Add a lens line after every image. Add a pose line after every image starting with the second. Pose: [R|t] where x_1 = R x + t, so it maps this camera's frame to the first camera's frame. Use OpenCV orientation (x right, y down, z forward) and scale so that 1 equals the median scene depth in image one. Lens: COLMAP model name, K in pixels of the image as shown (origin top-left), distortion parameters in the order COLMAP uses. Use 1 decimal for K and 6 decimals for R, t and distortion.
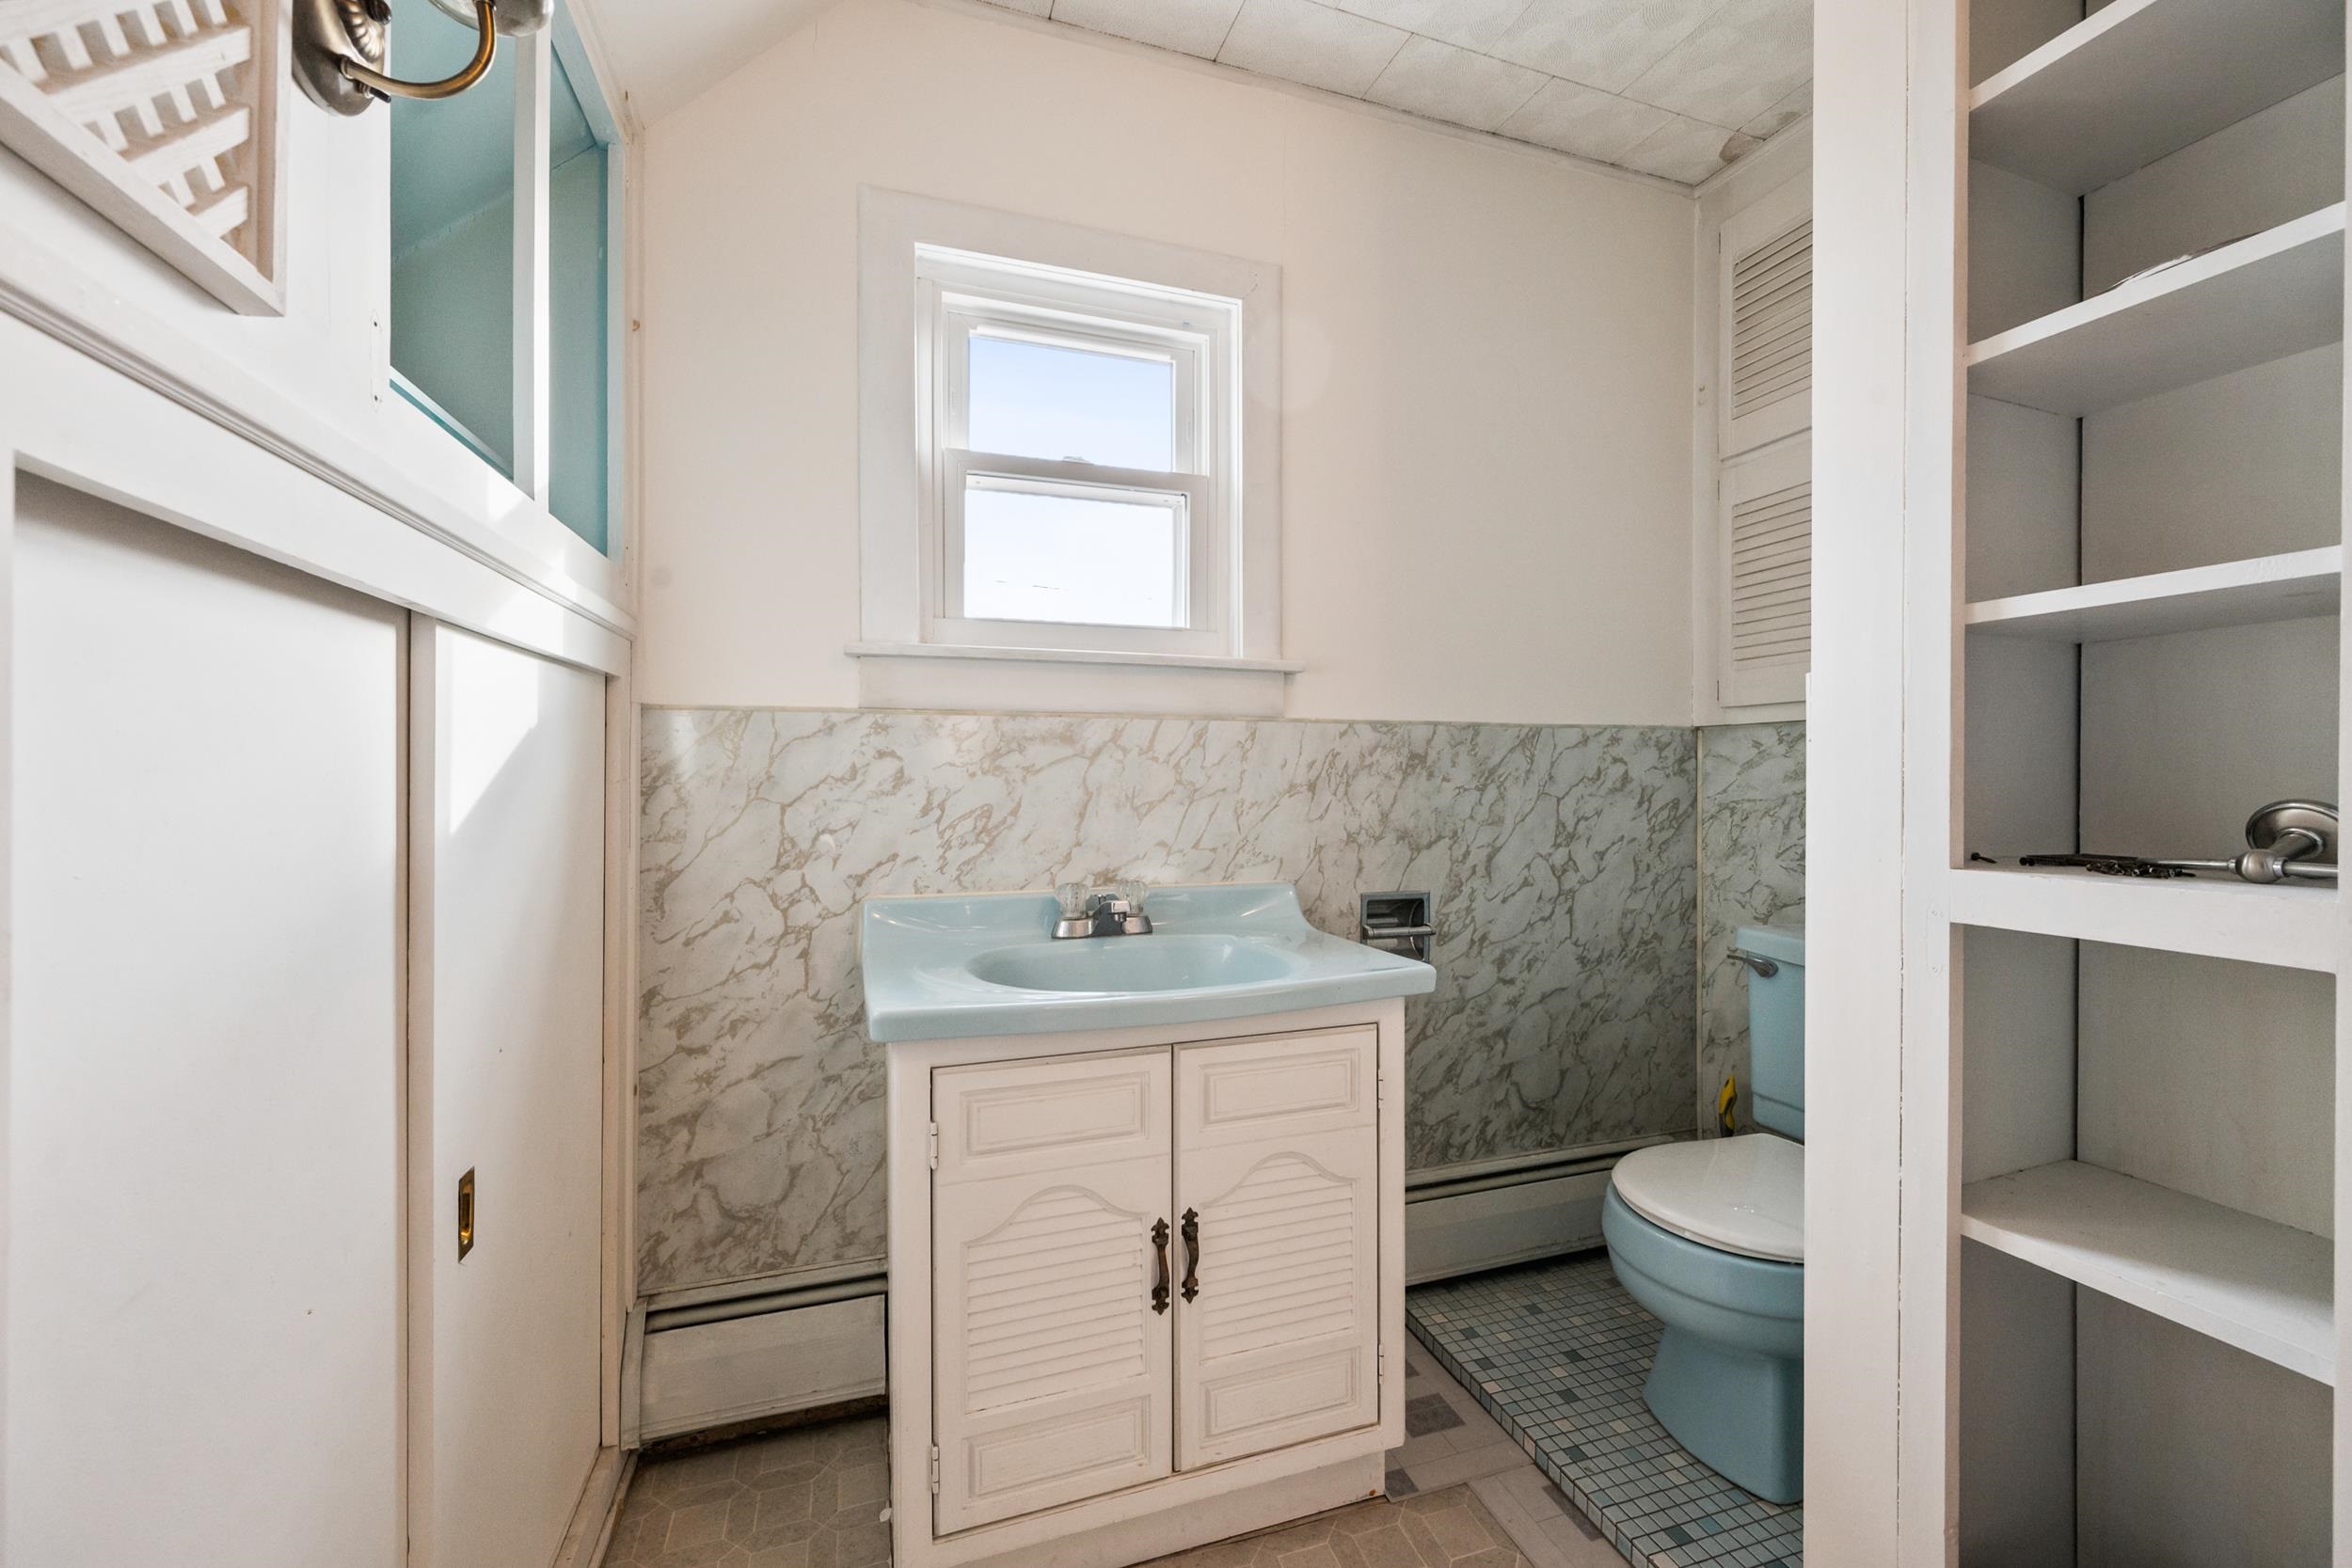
lens RADIAL K [[917.8, 0, 1176.1], [0, 917.8, 778.5], [0, 0, 1]] dist [-0.001879, 0.000010]
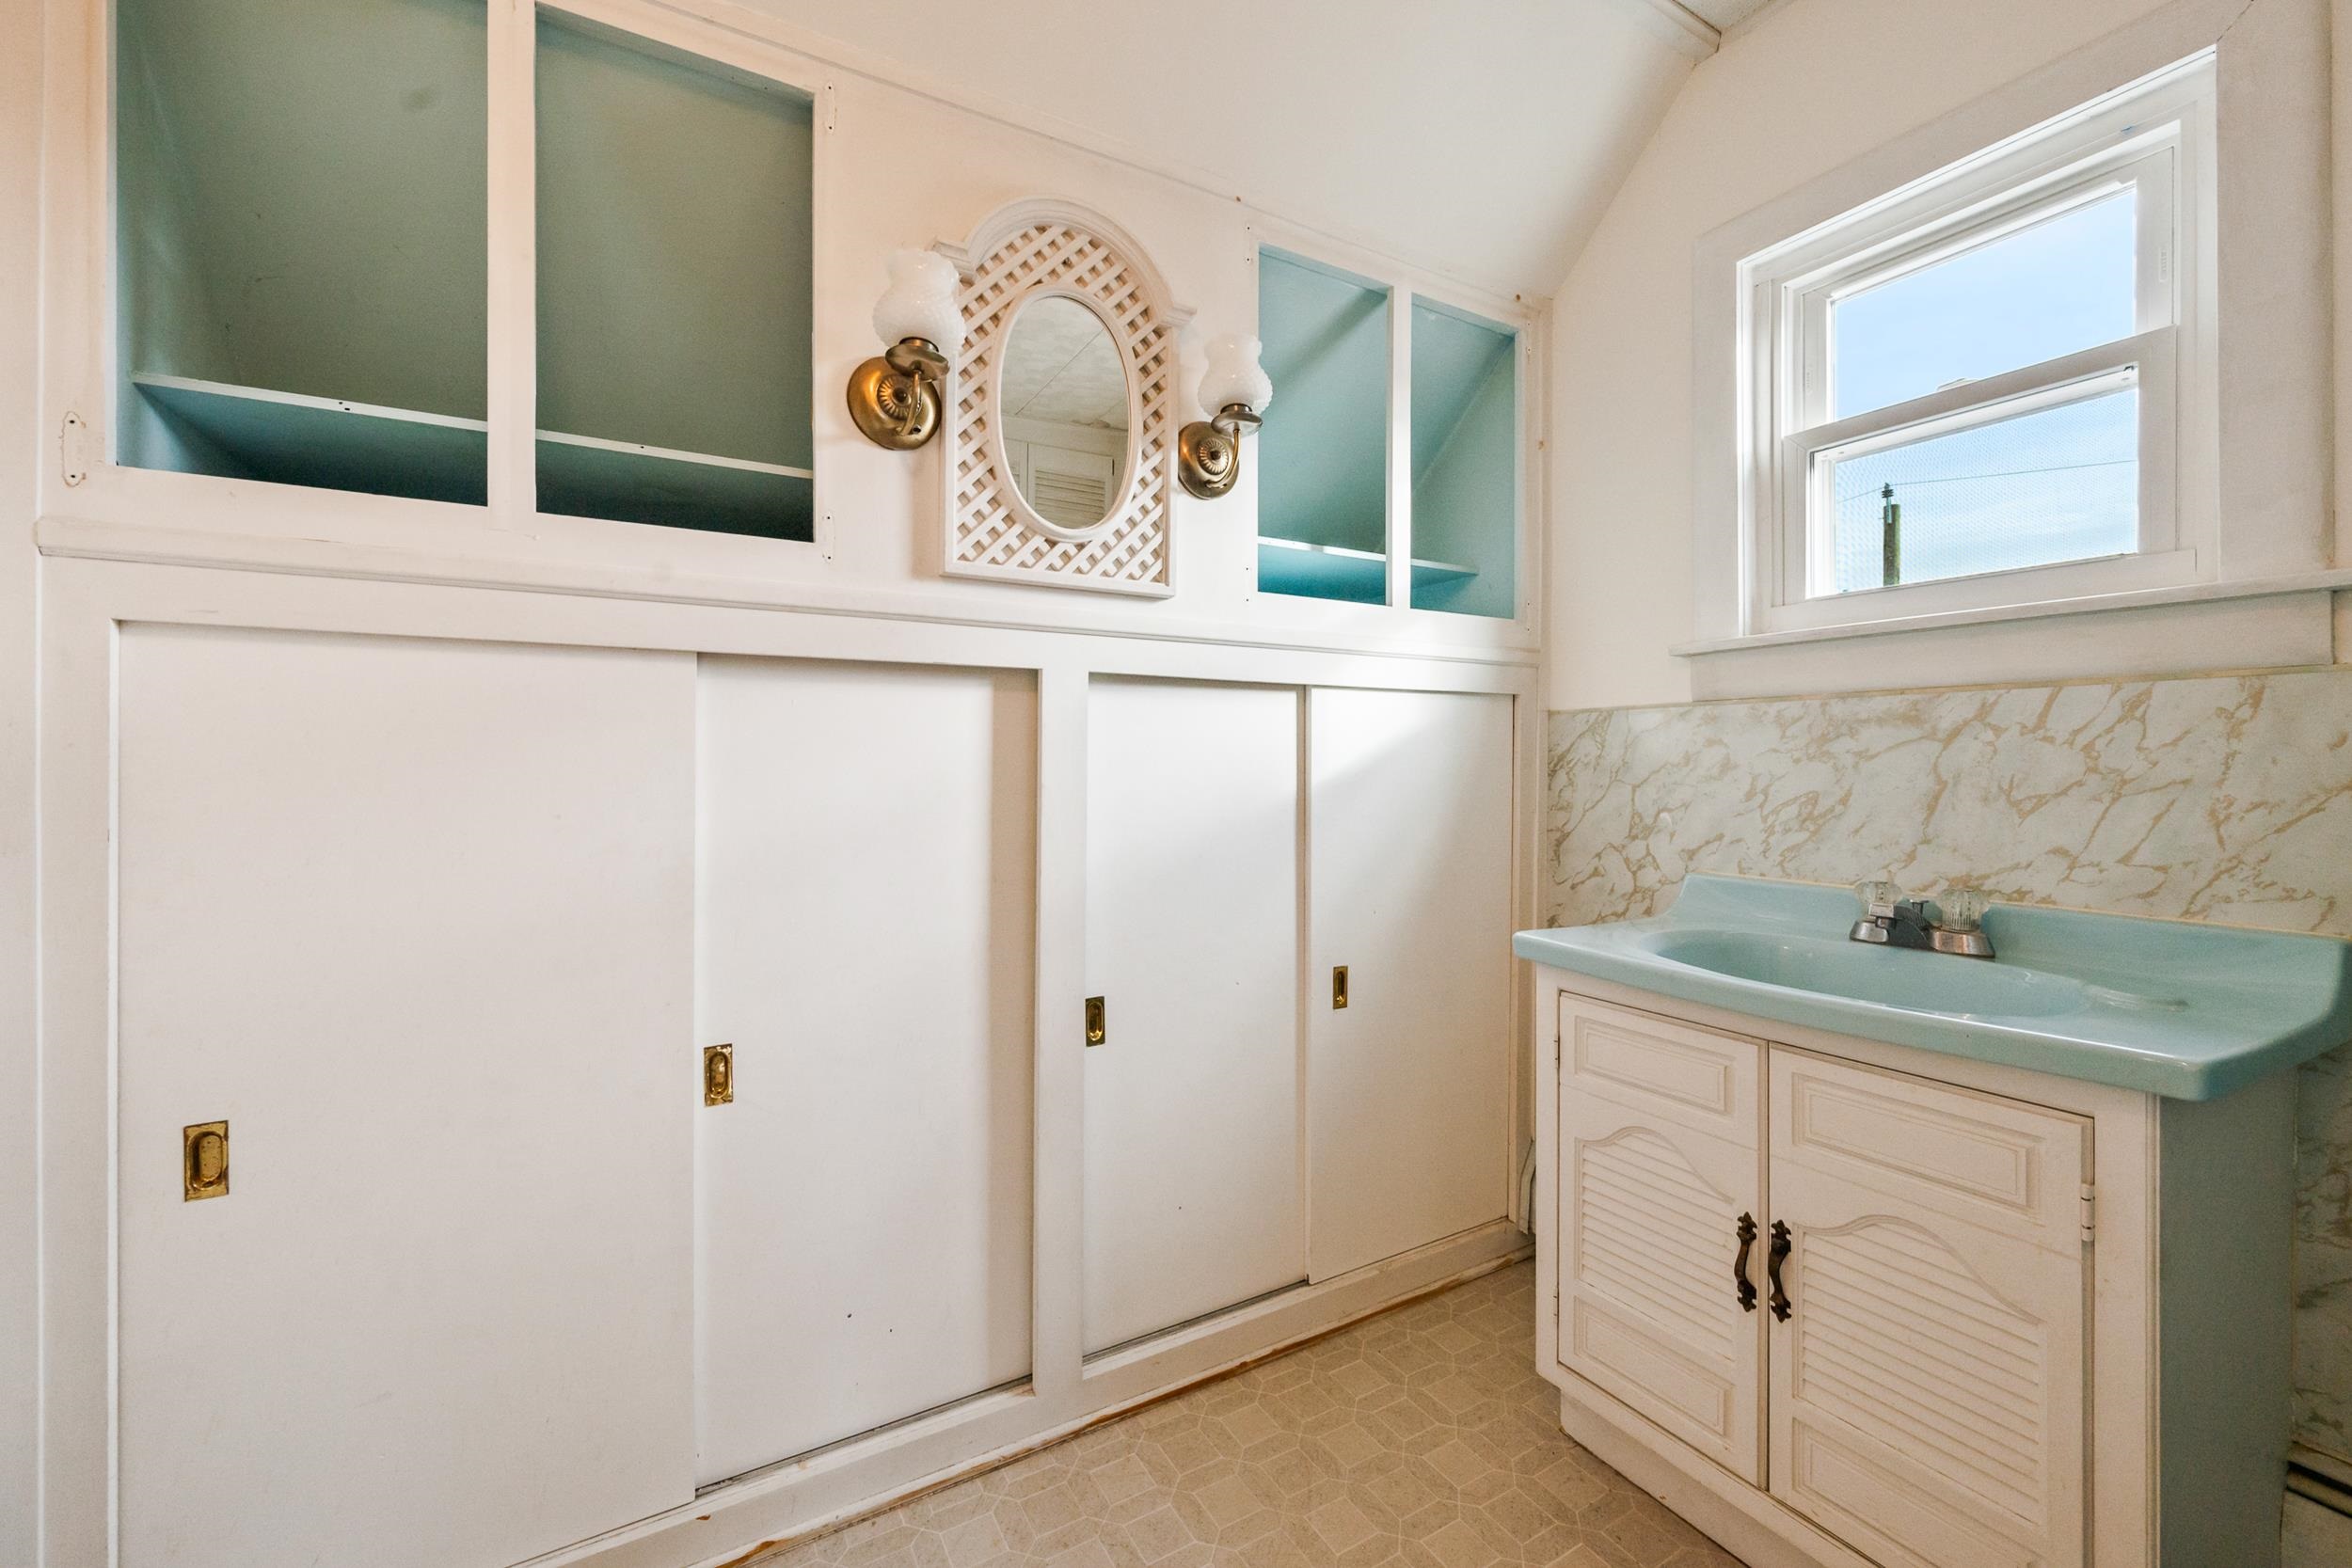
lens RADIAL K [[939.7, 0, 1185.8], [0, 939.7, 738.7], [0, 0, 1]] dist [0.000738, 0.000086]
pose [[0.206260, -0.025688, -0.978160, 0.644966], [-0.001249, 0.999648, -0.026515, -0.000192], [0.978496, 0.006691, 0.206156, 0.151358]]
